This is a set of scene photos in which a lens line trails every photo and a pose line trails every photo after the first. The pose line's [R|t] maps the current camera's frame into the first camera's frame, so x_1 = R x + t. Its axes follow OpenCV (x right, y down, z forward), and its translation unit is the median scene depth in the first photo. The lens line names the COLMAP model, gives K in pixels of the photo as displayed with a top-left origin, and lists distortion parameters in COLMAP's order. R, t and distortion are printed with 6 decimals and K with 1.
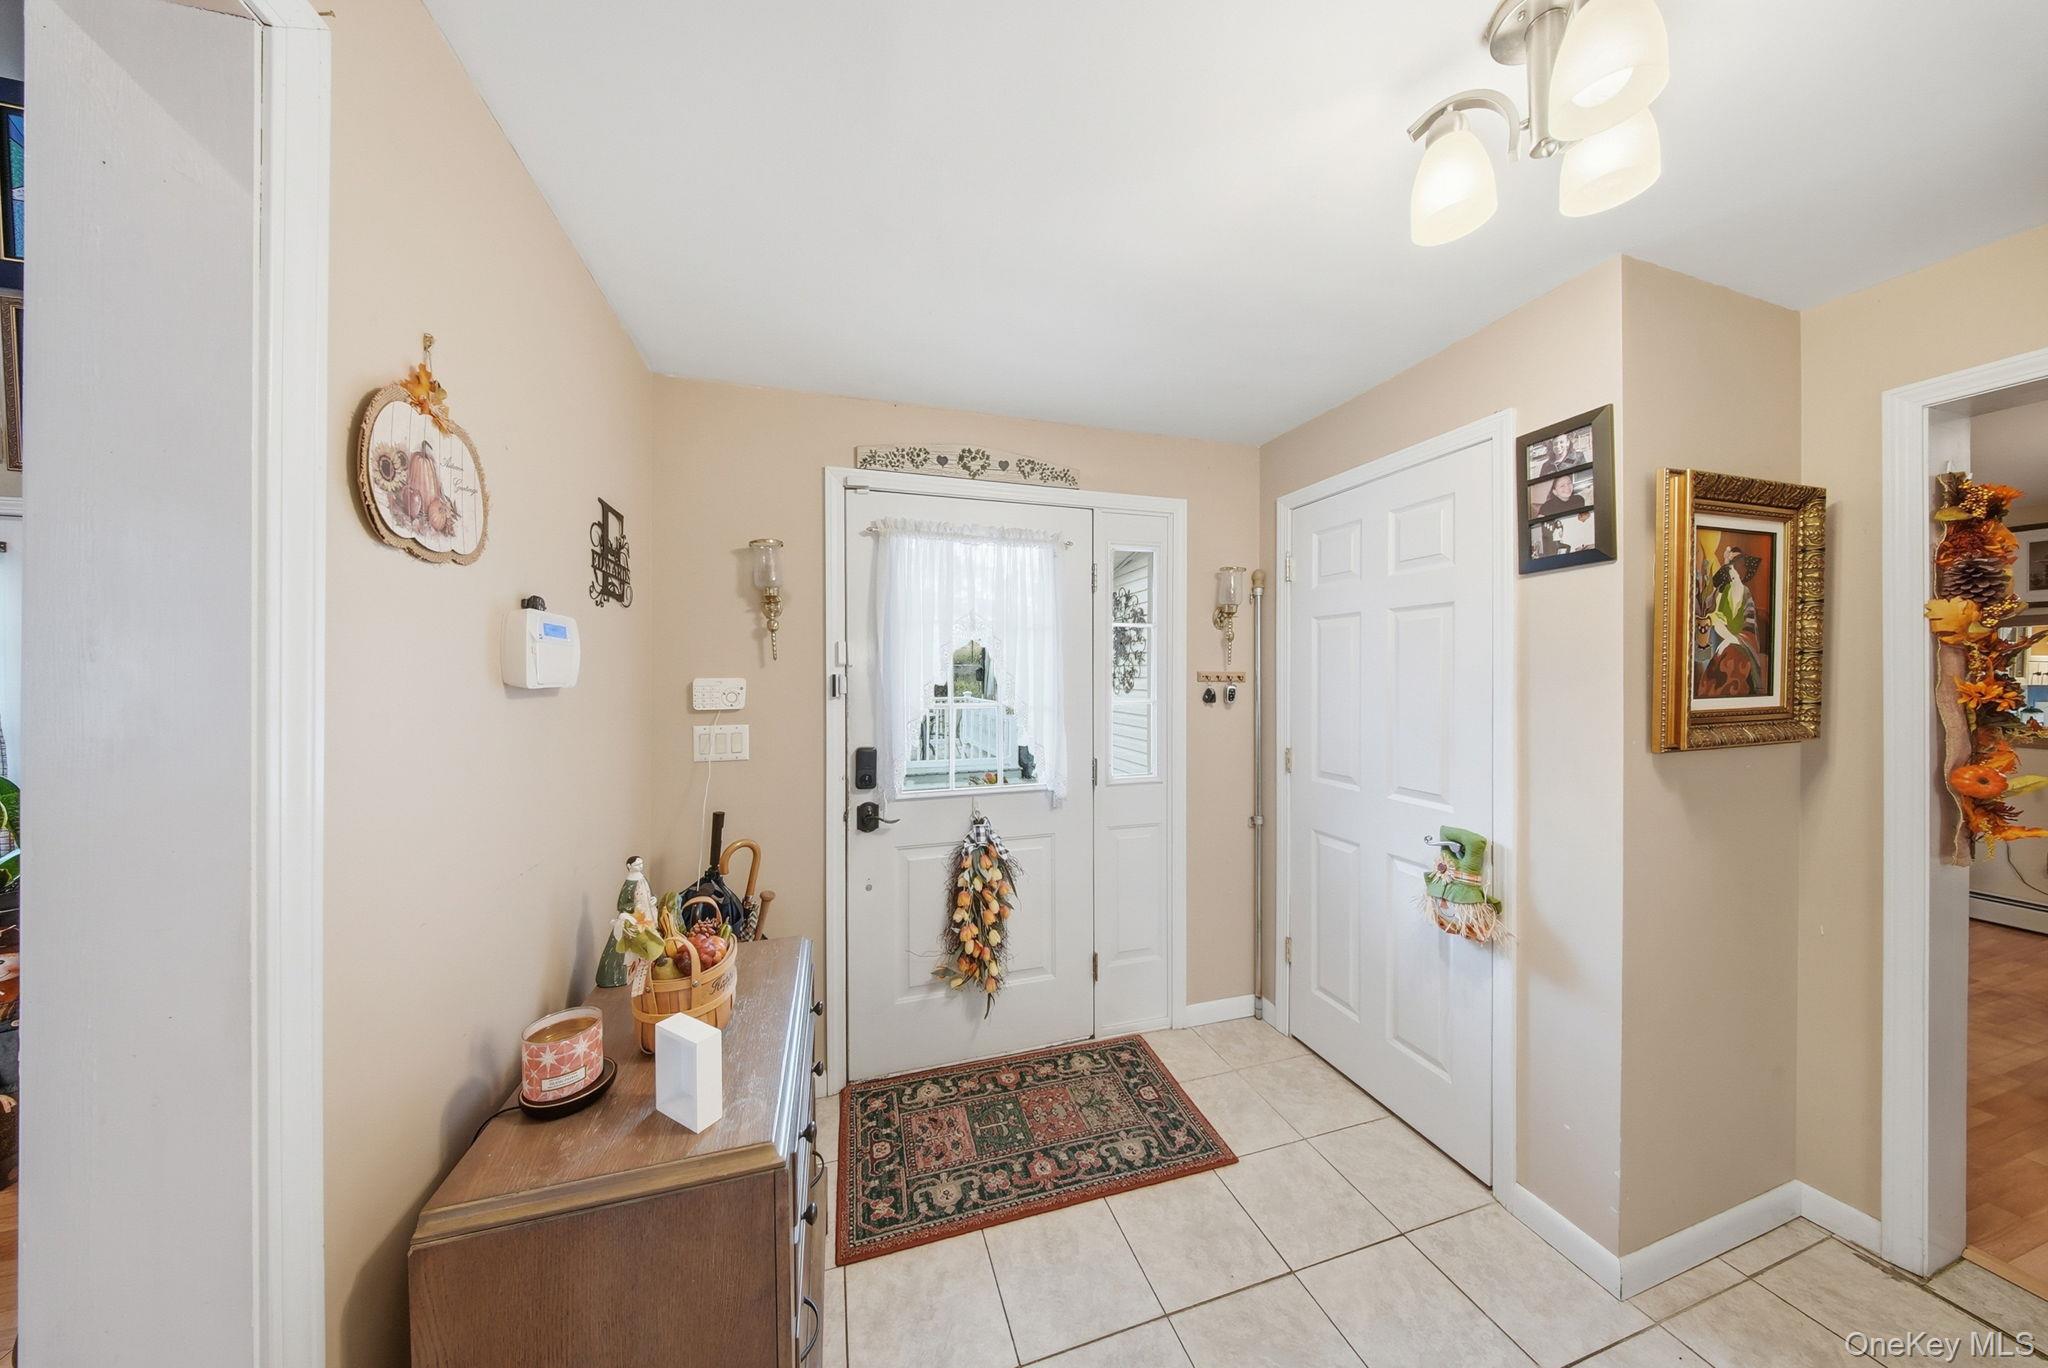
lens RADIAL K [[612.0, 0, 1027.1], [0, 612.0, 676.4], [0, 0, 1]] dist [-0.001195, -0.001125]
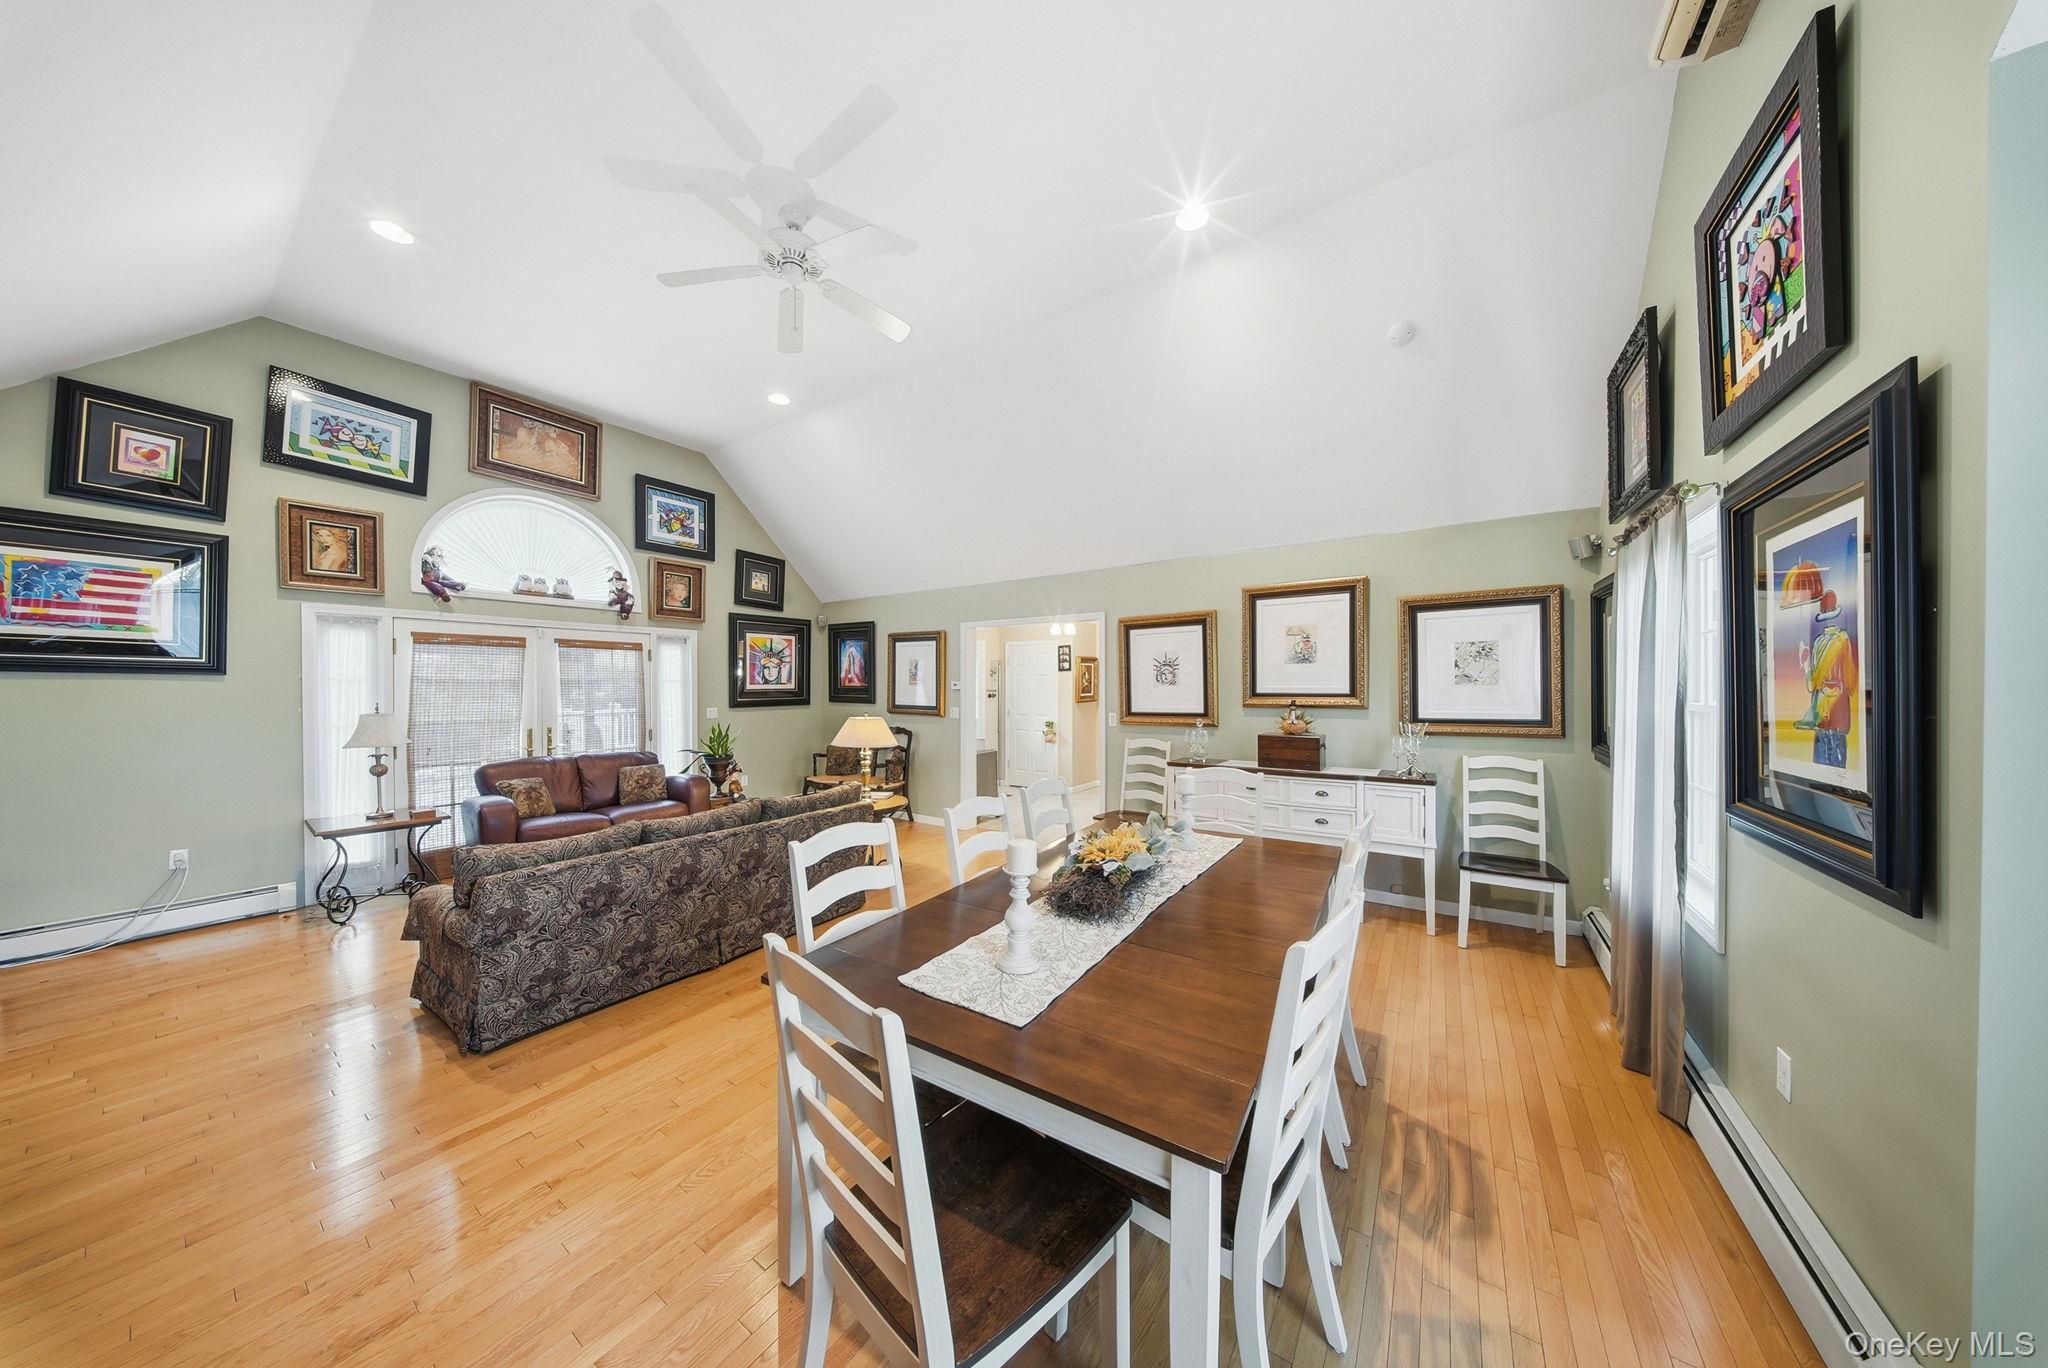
lens RADIAL K [[612.0, 0, 1043.5], [0, 612.0, 694.5], [0, 0, 1]] dist [-0.001195, -0.001125]
pose [[0.755420, -0.009516, 0.655172, -2.891746], [-0.000017, 0.999894, 0.014543, -0.043592], [-0.655241, -0.010997, 0.755340, -3.058486]]
